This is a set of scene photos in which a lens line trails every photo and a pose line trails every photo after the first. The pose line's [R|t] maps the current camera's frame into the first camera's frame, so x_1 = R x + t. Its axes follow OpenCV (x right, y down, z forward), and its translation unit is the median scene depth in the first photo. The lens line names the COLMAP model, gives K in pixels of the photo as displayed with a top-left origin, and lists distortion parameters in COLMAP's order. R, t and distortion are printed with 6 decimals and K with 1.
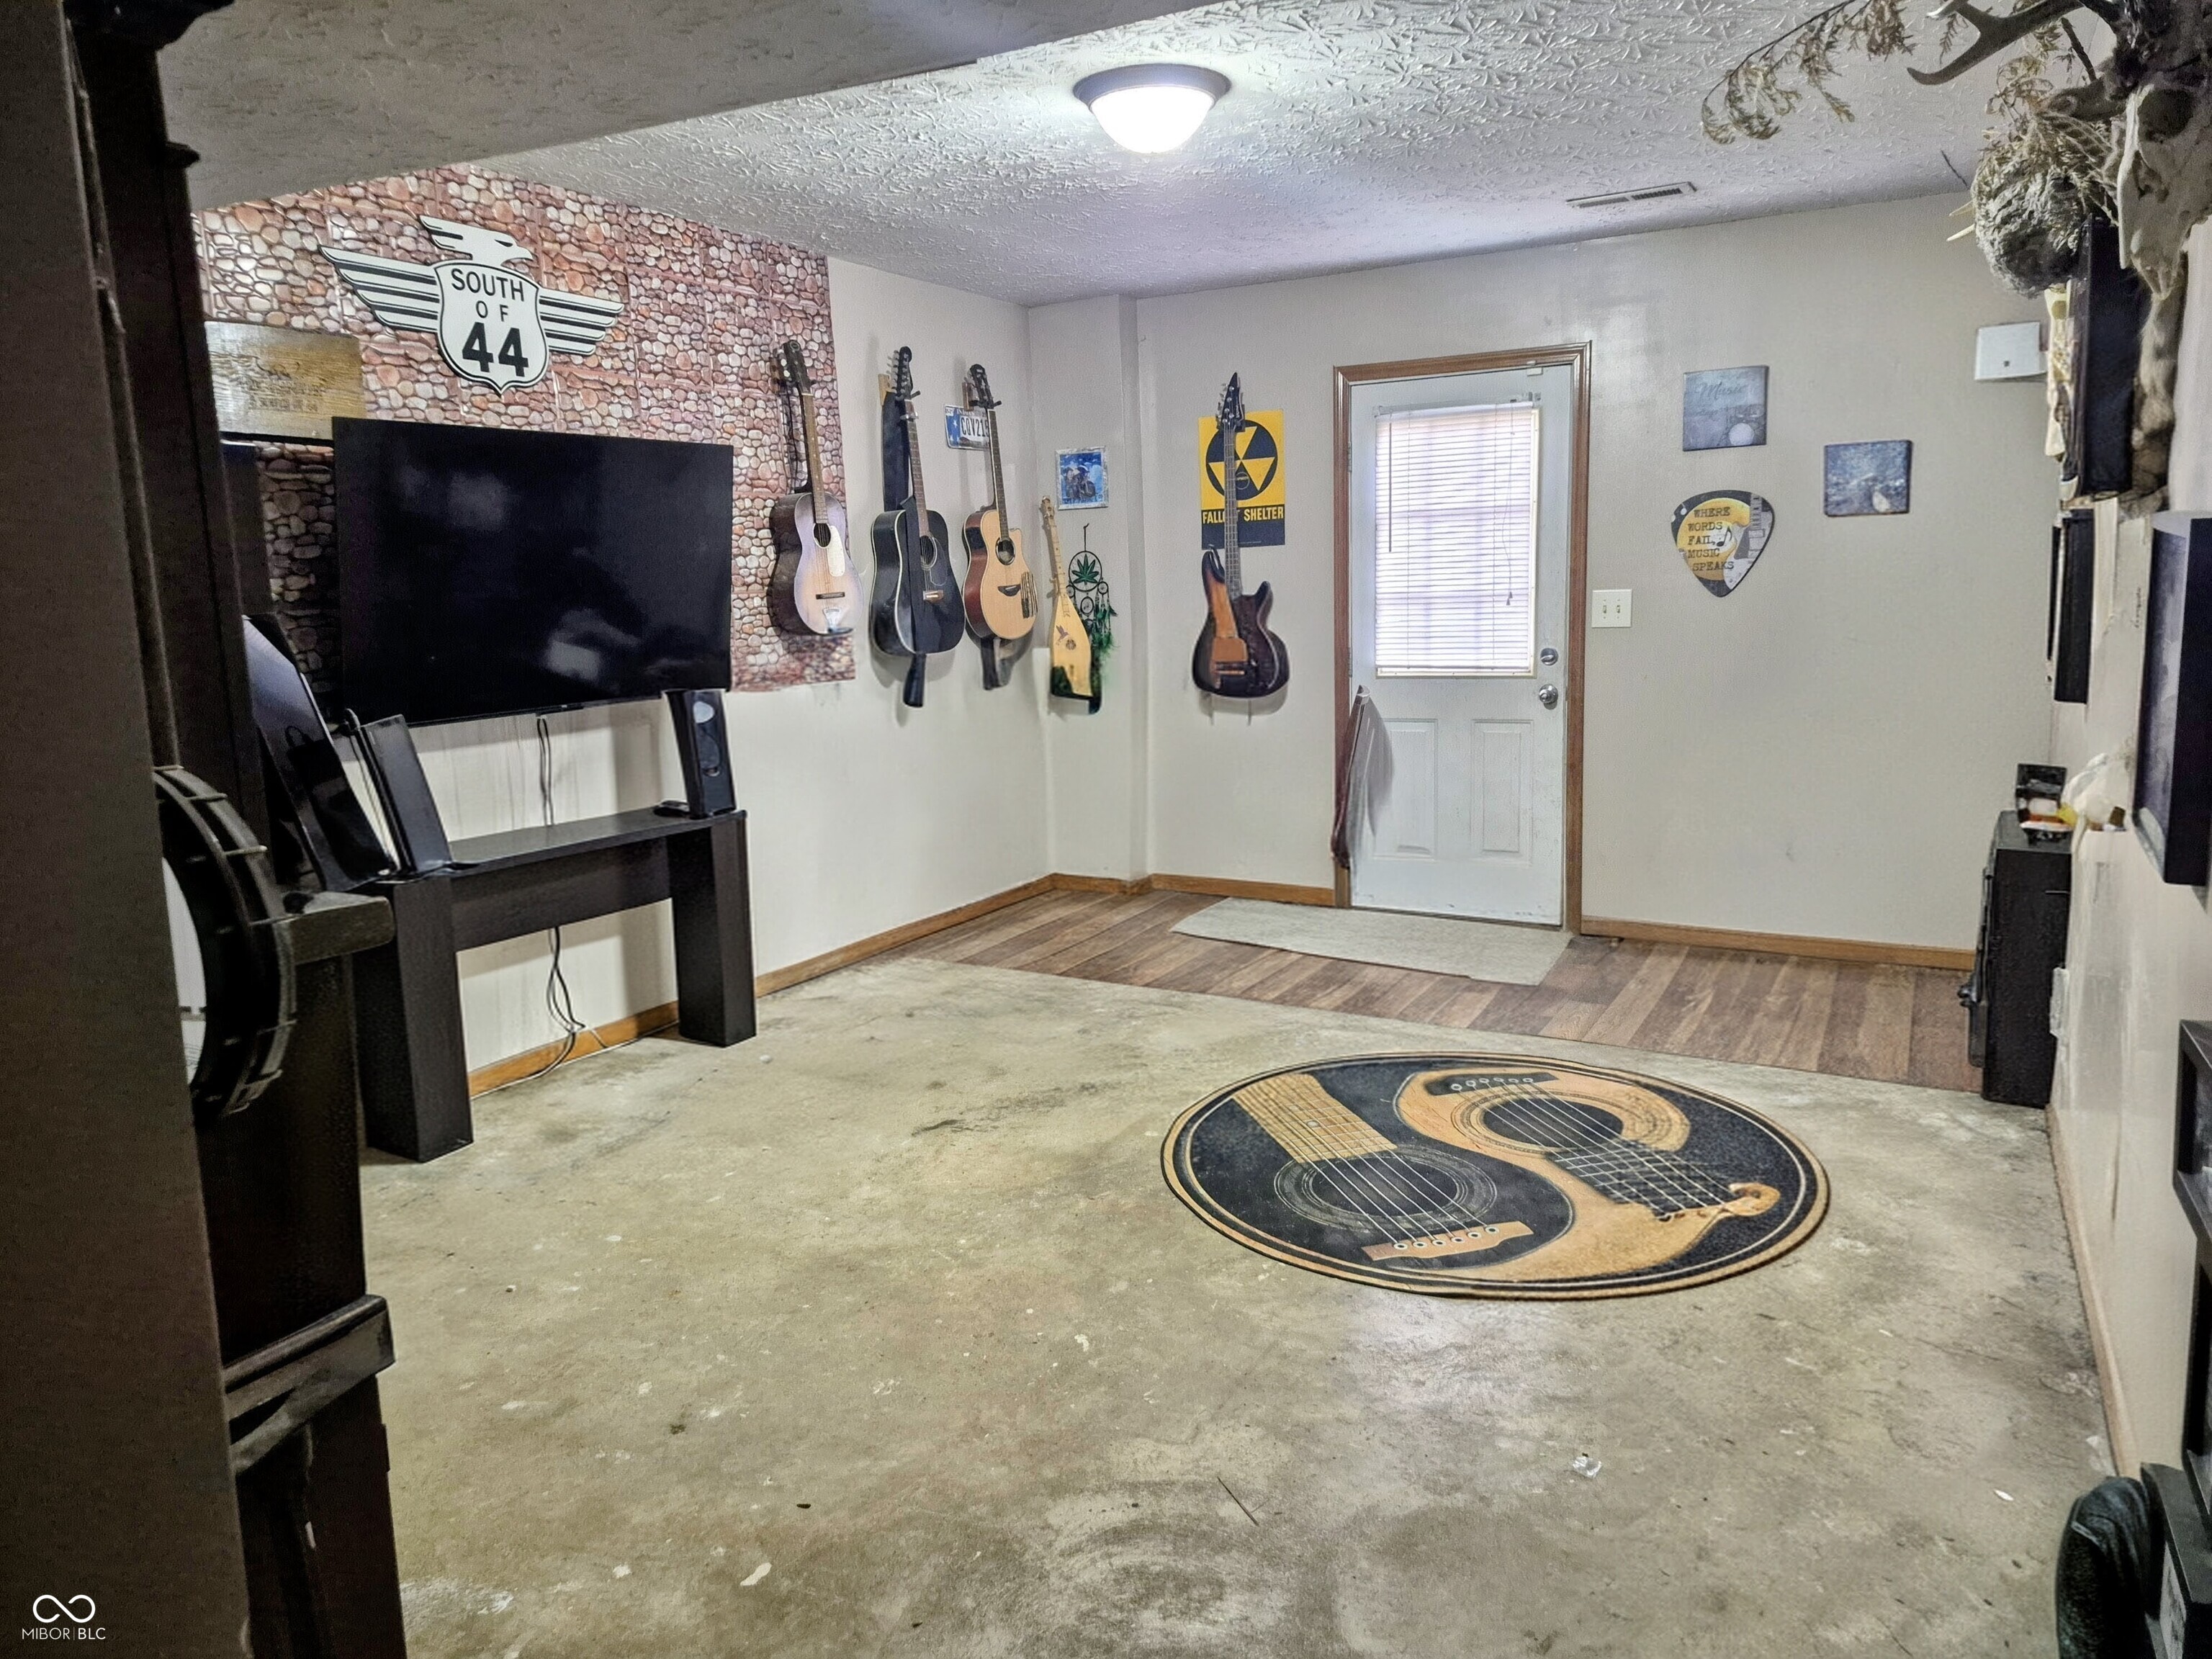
lens RADIAL K [[1475.9, 0, 1103.6], [0, 1475.9, 796.9], [0, 0, 1]] dist [0.089696, -0.107449]
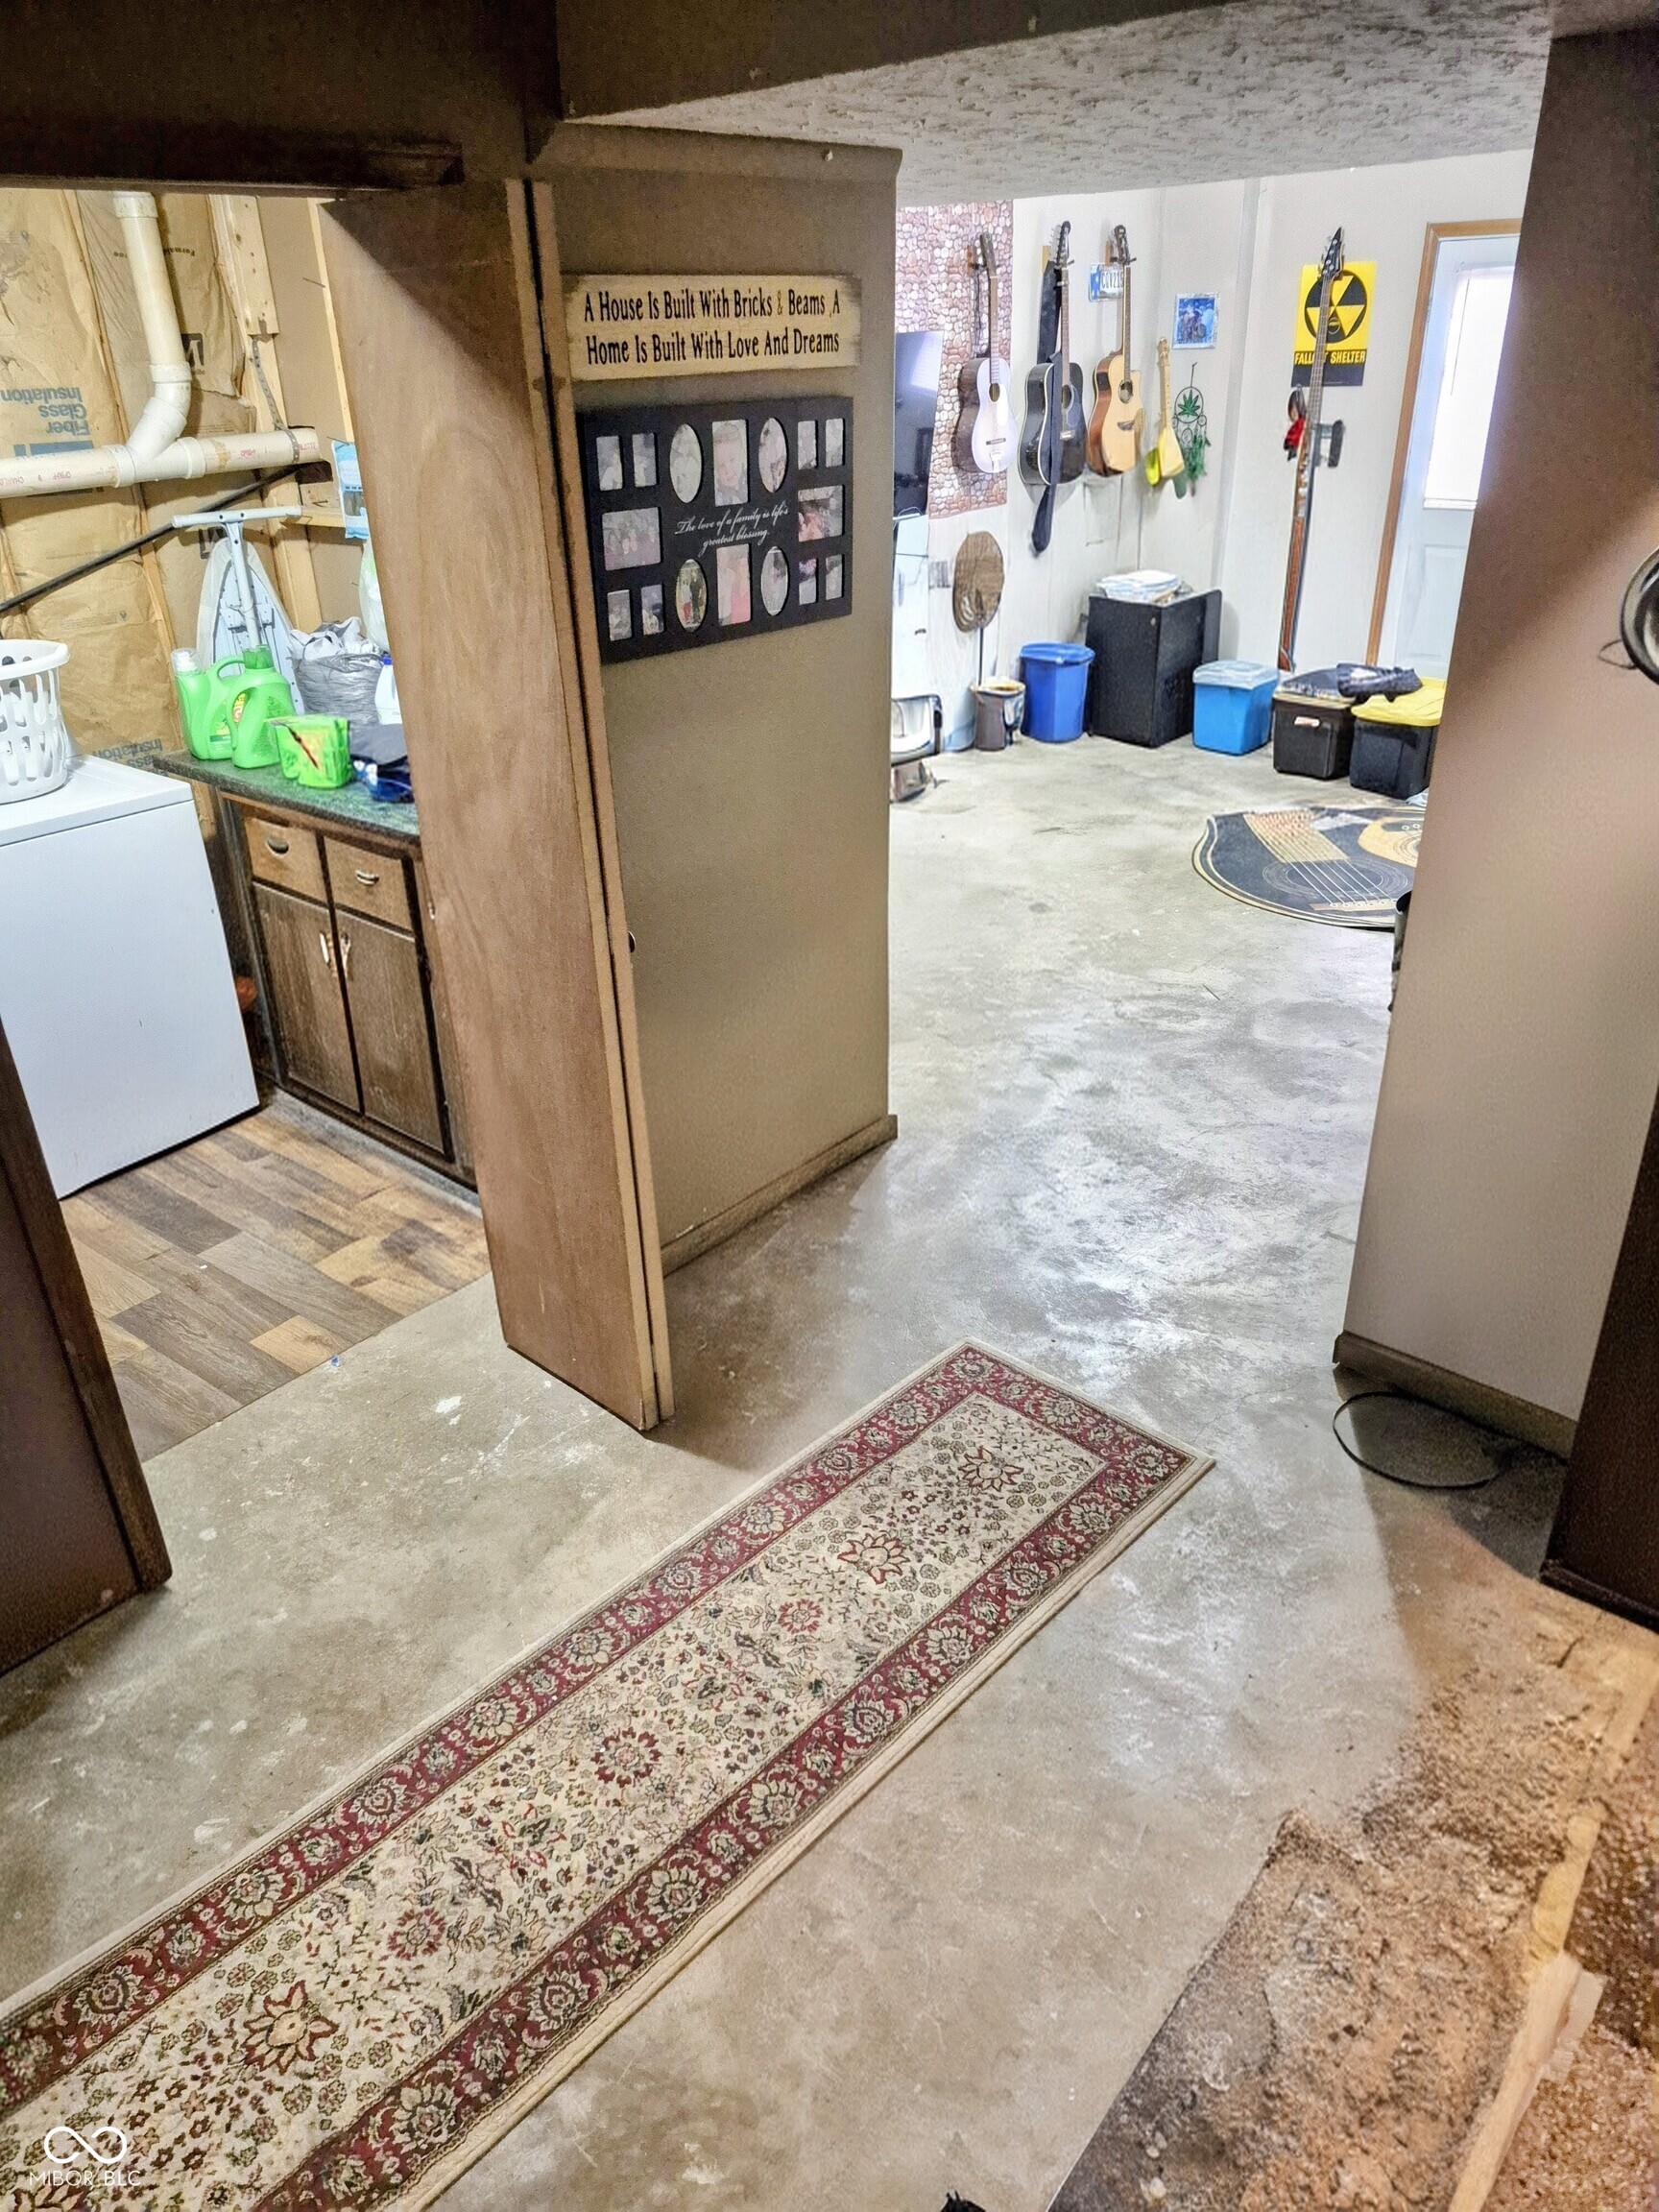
lens RADIAL K [[1475.9, 0, 829.5], [0, 1475.9, 1106.0], [0, 0, 1]] dist [0.089696, -0.107449]
pose [[0.976529, 0.107045, -0.186901, -0.010126], [-0.038289, 0.940209, 0.338438, -0.019050], [0.211954, -0.323339, 0.922240, -0.451067]]
